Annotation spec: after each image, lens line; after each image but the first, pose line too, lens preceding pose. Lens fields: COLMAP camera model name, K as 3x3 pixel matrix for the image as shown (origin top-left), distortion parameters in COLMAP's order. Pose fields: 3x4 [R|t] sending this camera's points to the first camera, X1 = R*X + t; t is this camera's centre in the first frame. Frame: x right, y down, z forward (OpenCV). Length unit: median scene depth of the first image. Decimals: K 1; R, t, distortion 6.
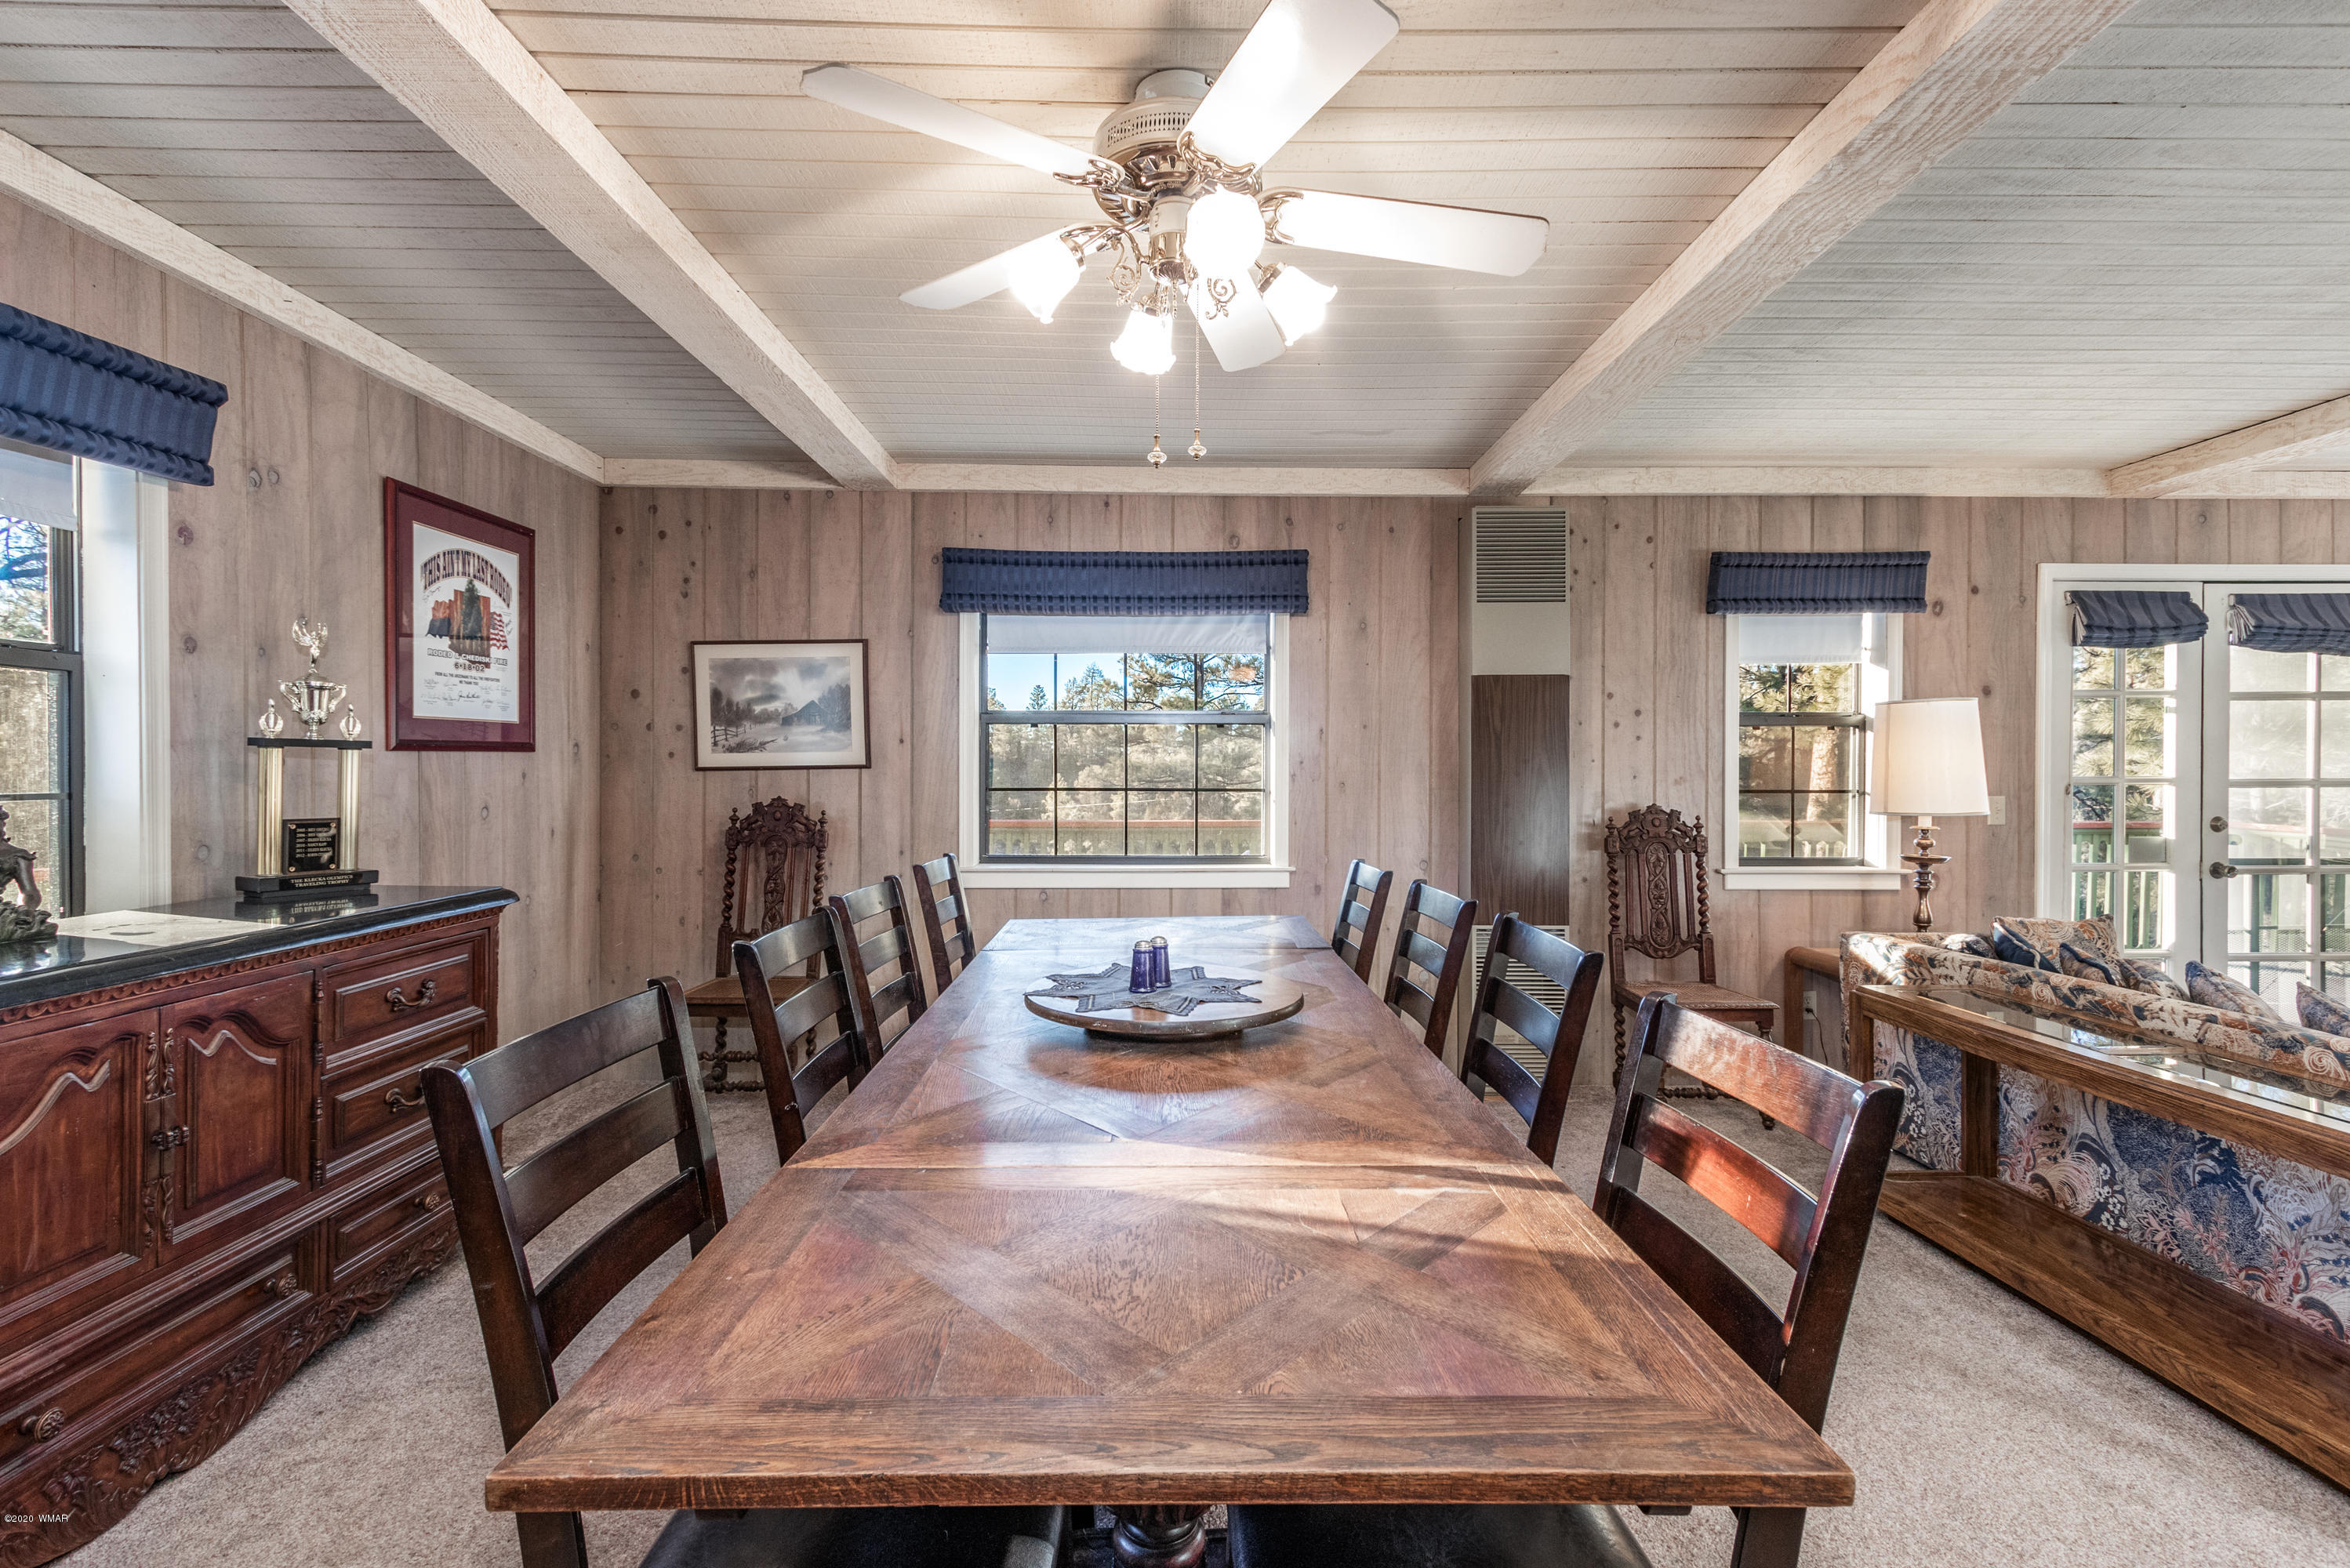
lens RADIAL K [[1097.6, 0, 1175.0], [0, 1097.6, 784.0], [0, 0, 1]] dist [0.001507, 0.000255]
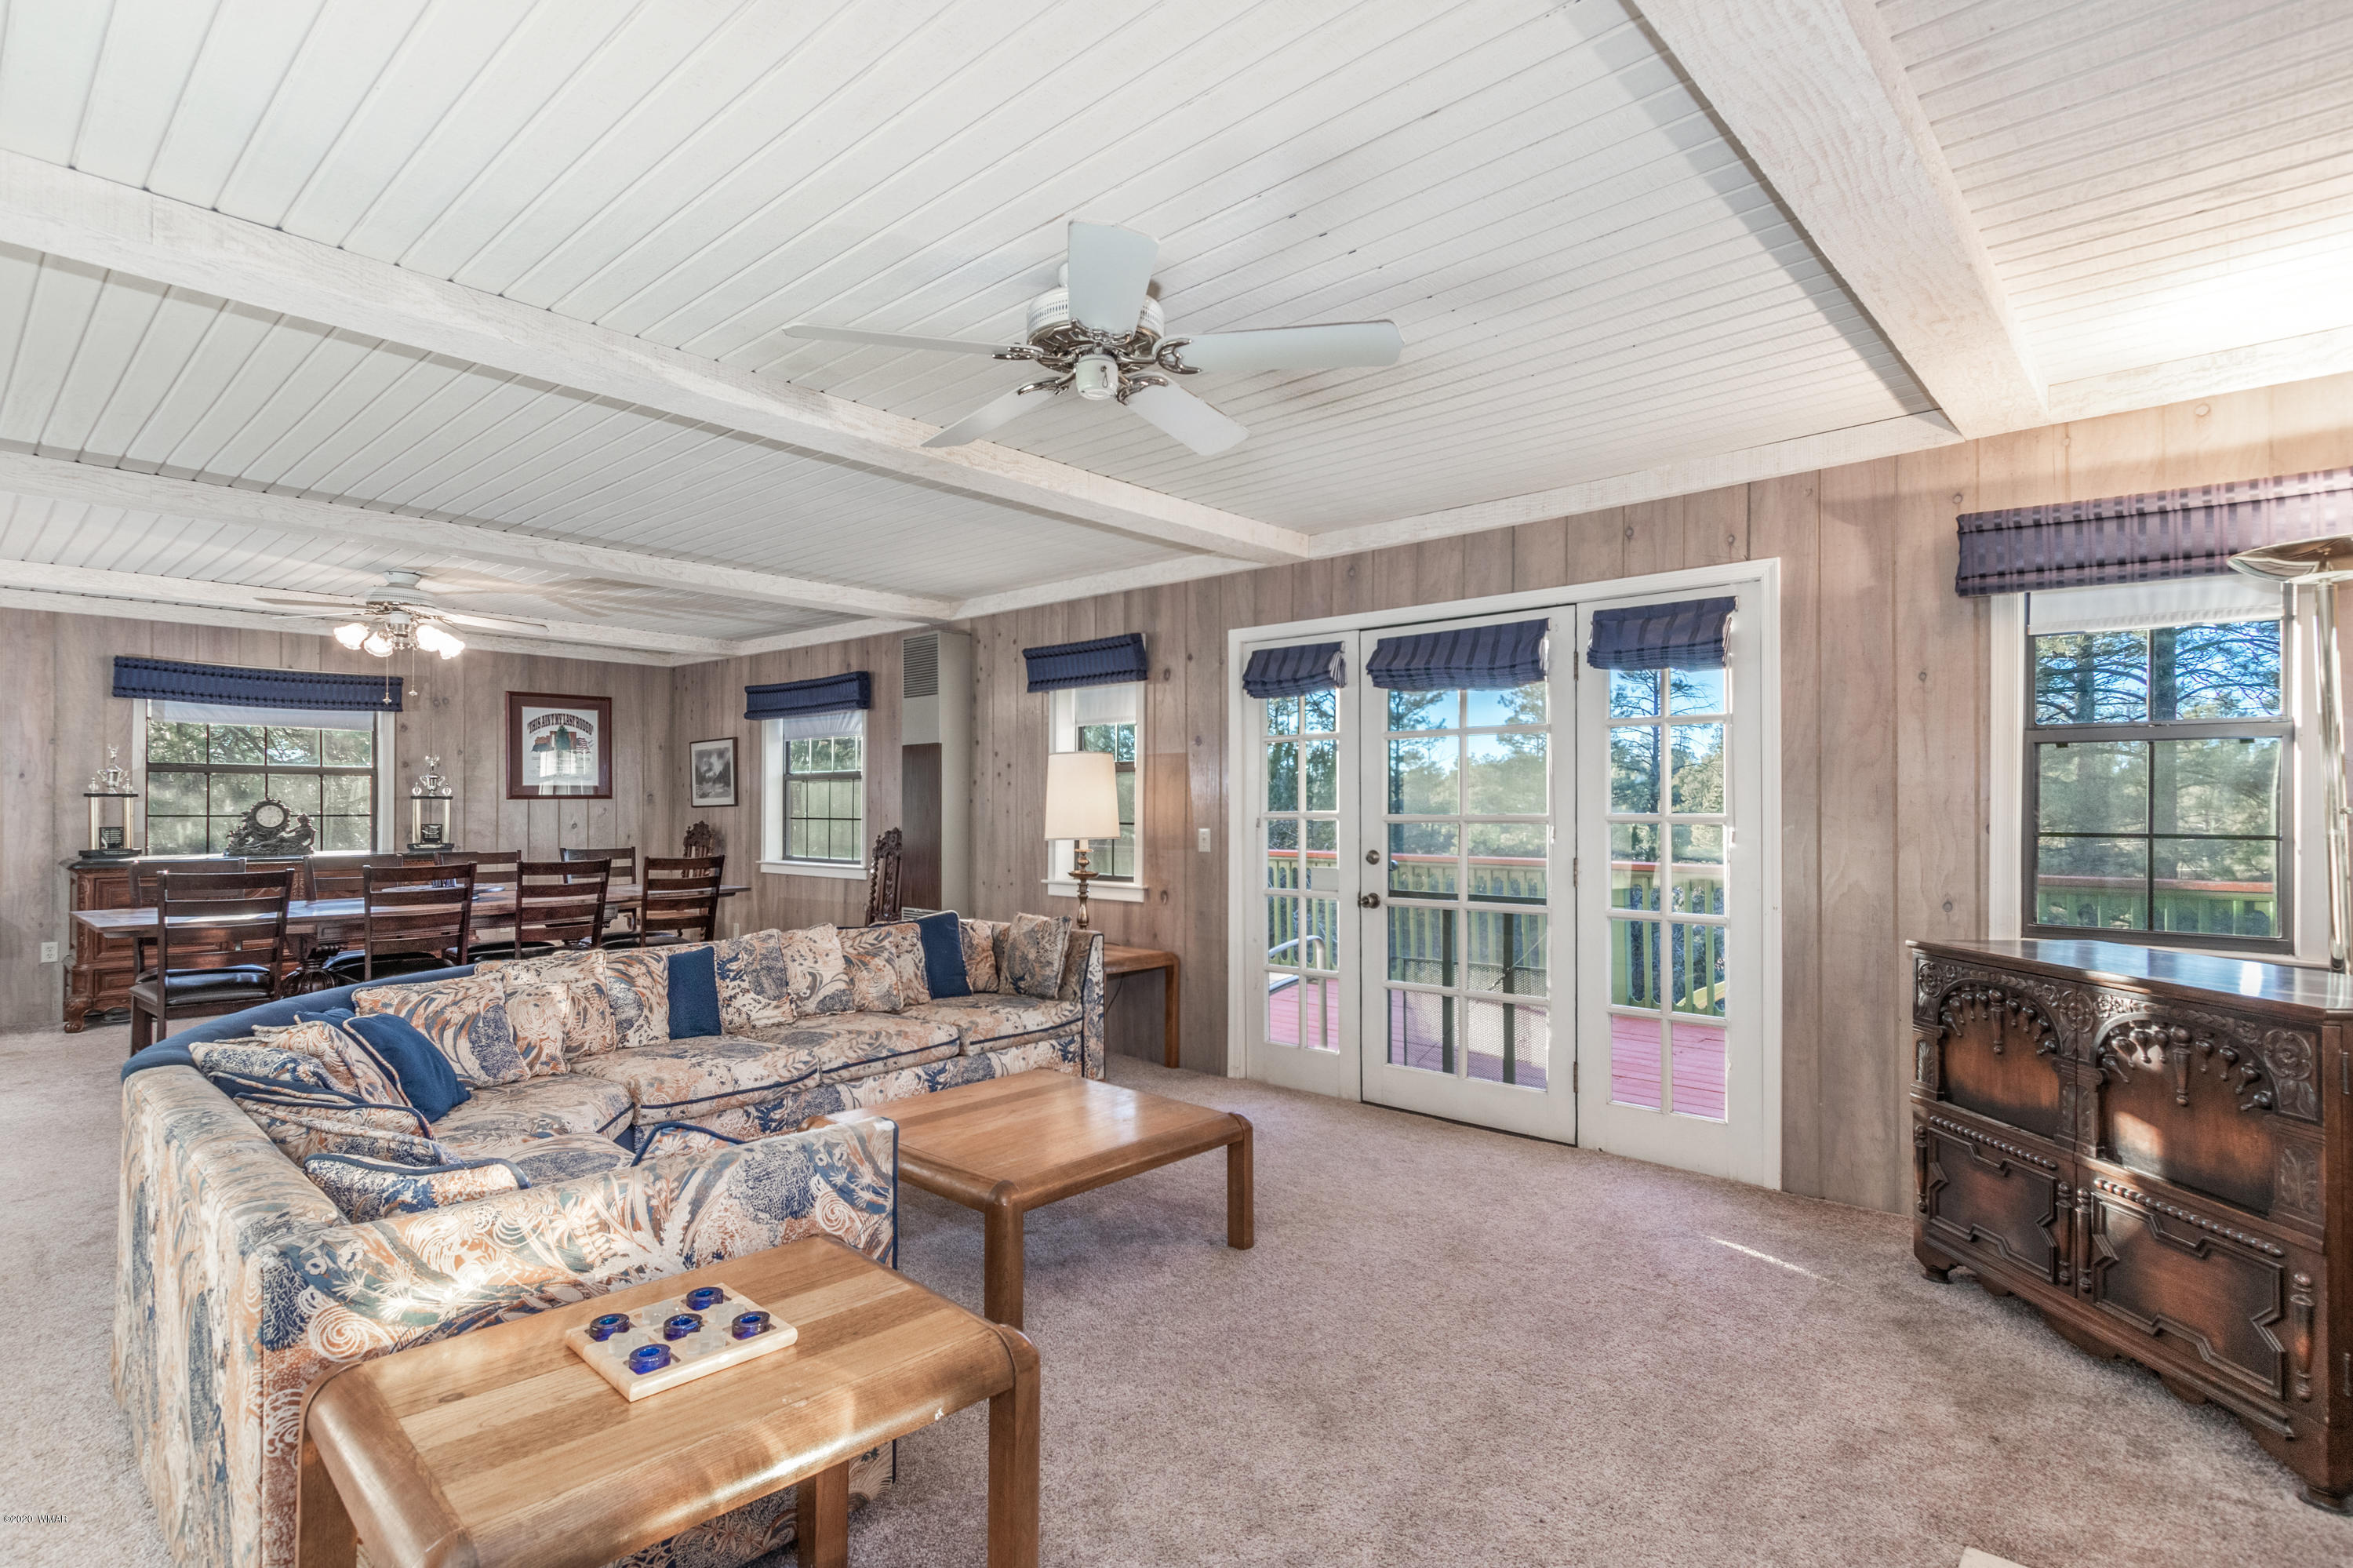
lens RADIAL K [[1176.0, 0, 1175.3], [0, 1176.0, 812.5], [0, 0, 1]] dist [-0.000370, 0.000017]
pose [[0.735260, 0.002041, -0.677783, 1.632222], [-0.007234, 0.999962, -0.004837, 0.000871], [0.677747, 0.008460, 0.735247, 0.038538]]
